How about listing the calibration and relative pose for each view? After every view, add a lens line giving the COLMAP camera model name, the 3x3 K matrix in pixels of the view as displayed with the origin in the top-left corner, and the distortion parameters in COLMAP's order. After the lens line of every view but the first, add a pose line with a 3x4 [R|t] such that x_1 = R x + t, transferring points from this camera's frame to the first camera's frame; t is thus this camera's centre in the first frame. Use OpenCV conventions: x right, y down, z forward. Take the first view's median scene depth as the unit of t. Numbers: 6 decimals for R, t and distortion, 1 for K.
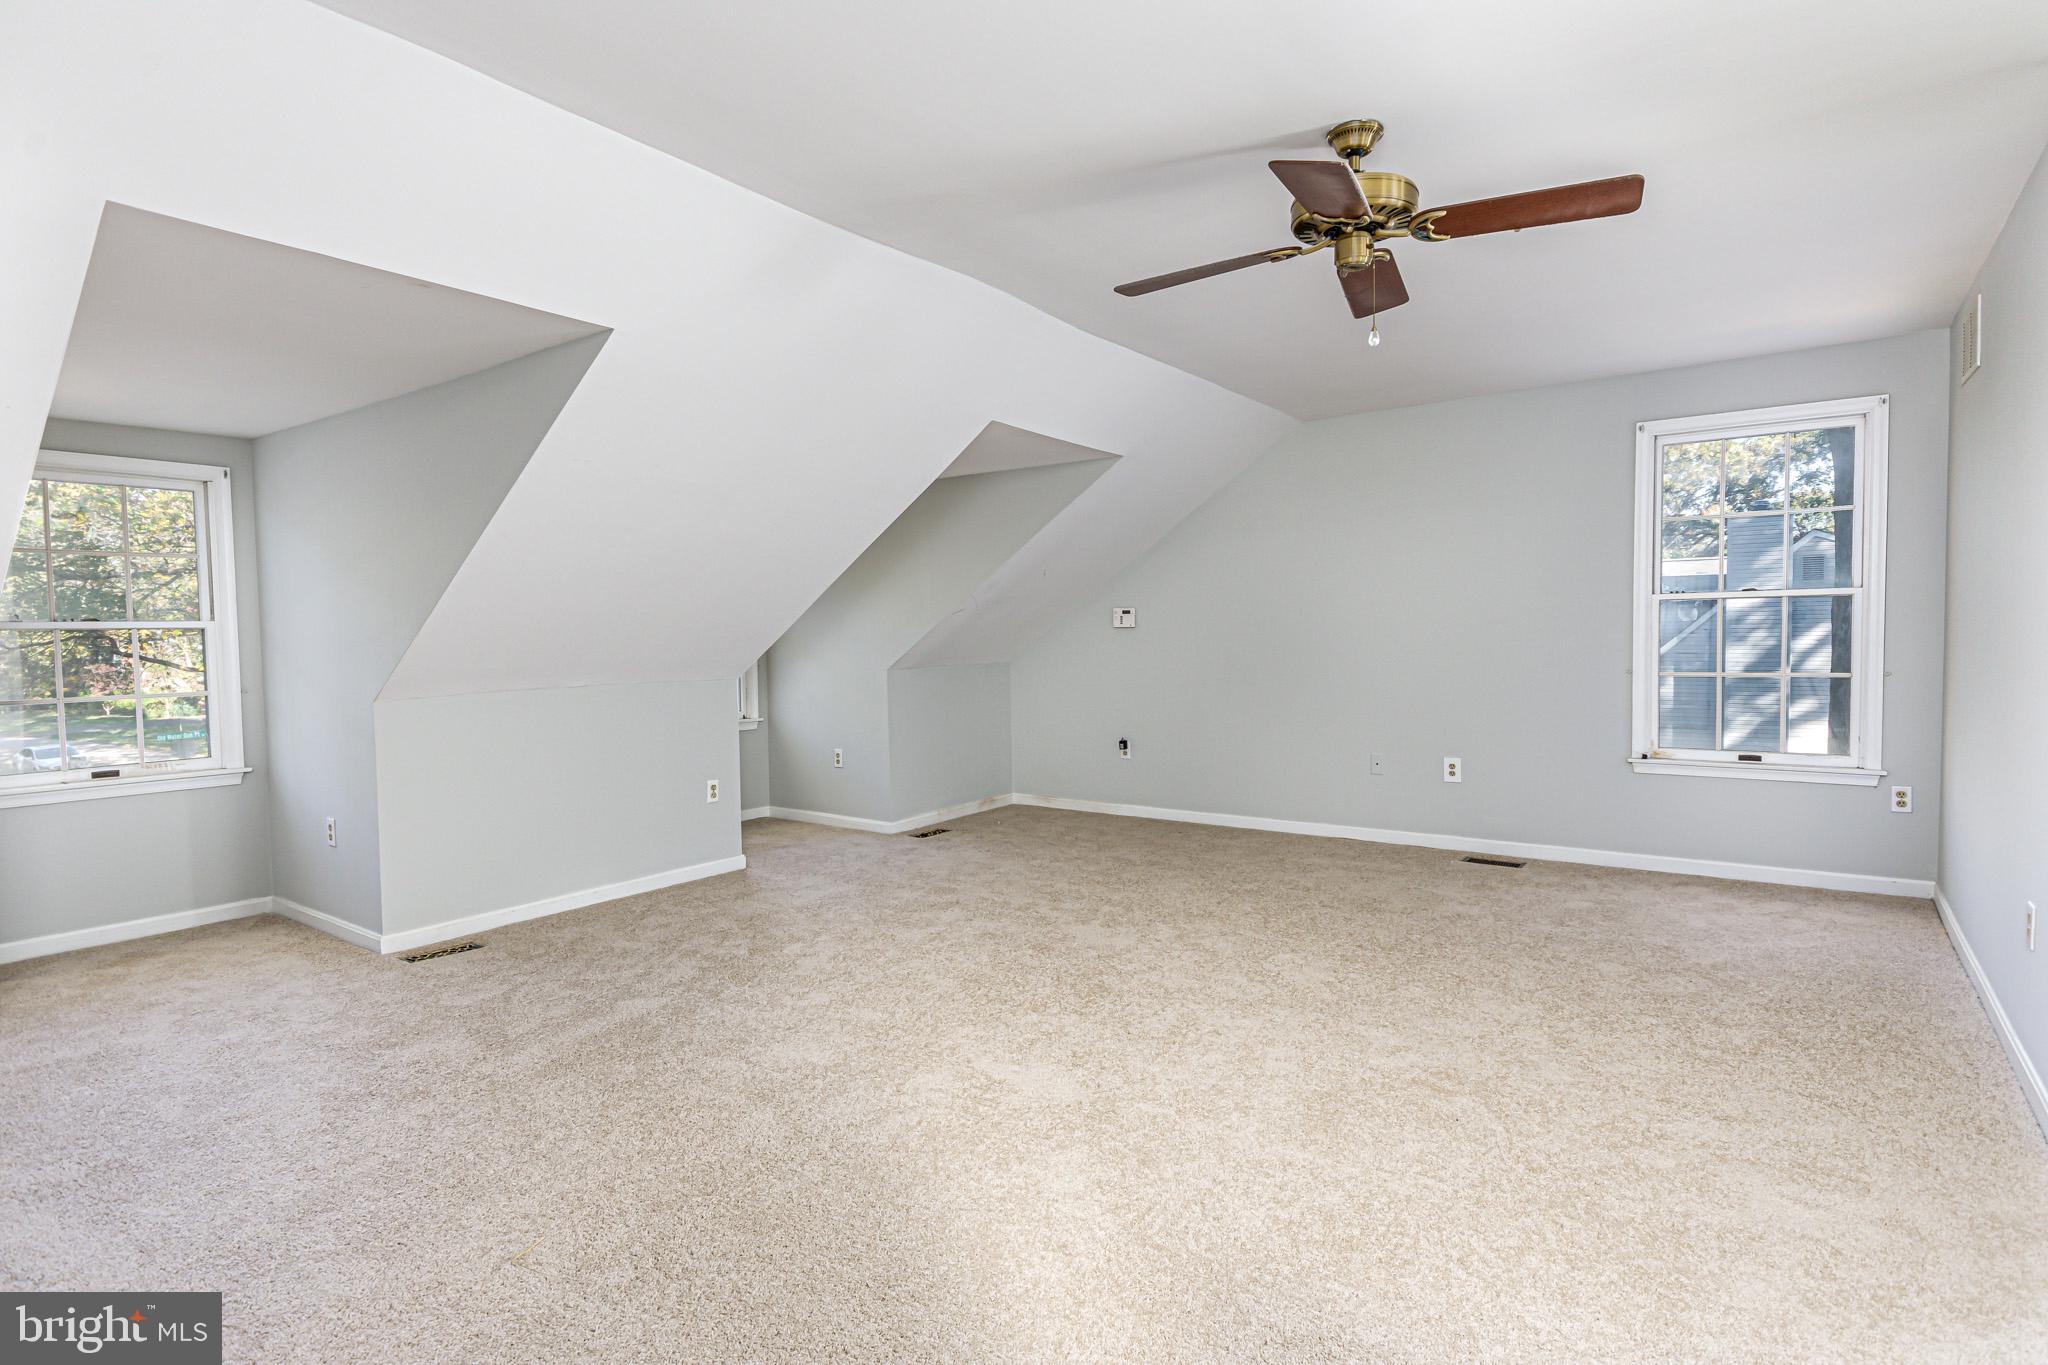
lens RADIAL K [[1041.4, 0, 1021.5], [0, 1041.4, 676.2], [0, 0, 1]] dist [0.002546, 0.001290]
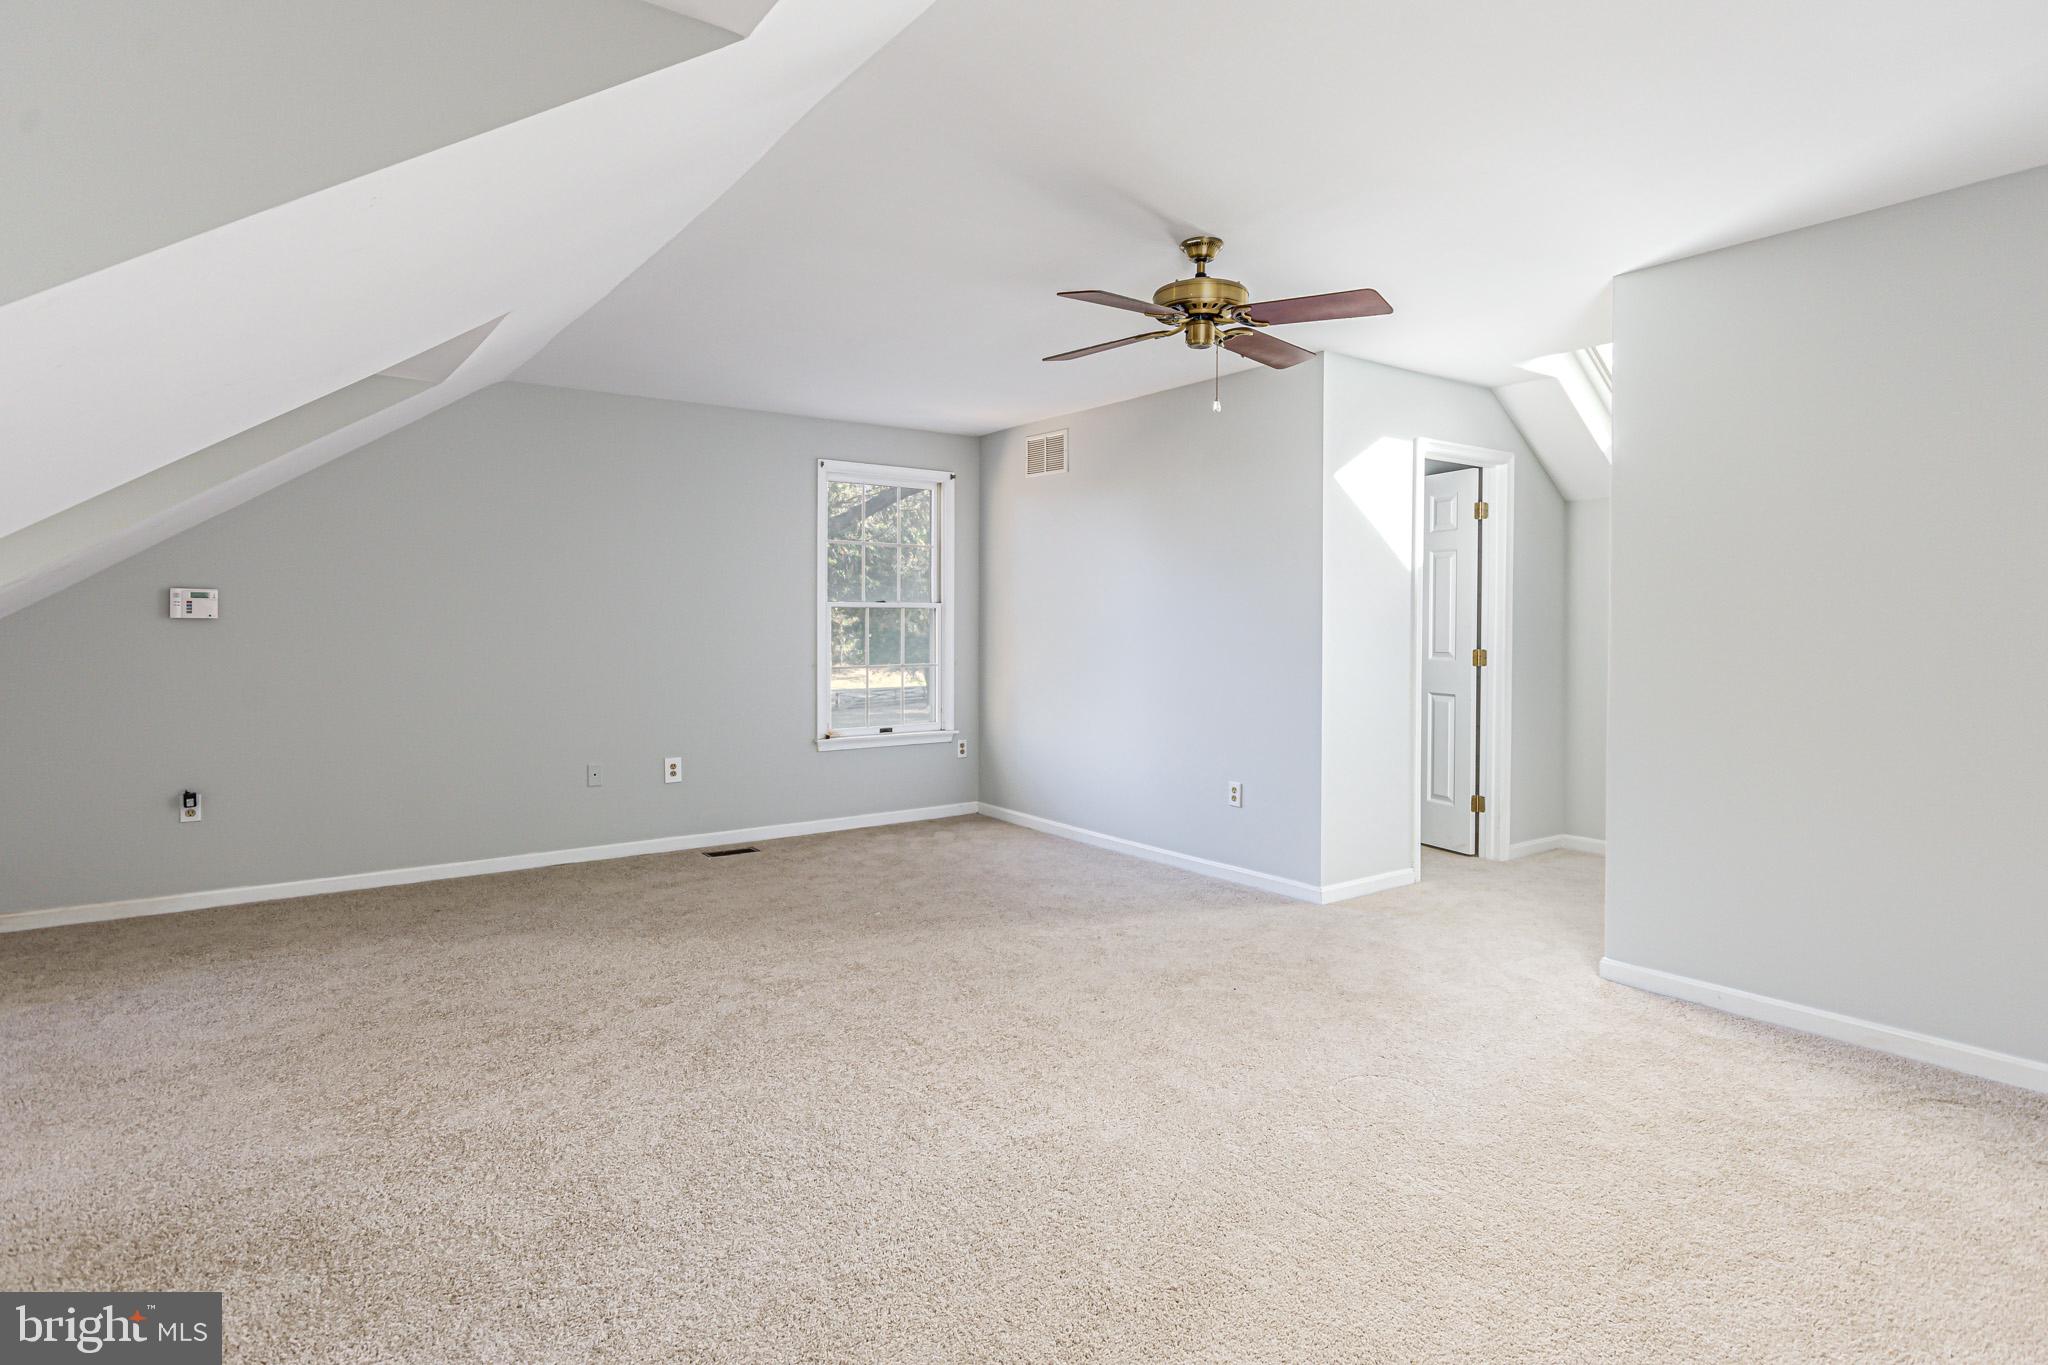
lens RADIAL K [[1041.4, 0, 1038.4], [0, 1041.4, 636.6], [0, 0, 1]] dist [0.002546, 0.001290]
pose [[0.315888, 0.005630, 0.948780, -0.460306], [0.031402, 0.999373, -0.016385, -0.011033], [-0.948277, 0.034969, 0.315513, 0.384077]]
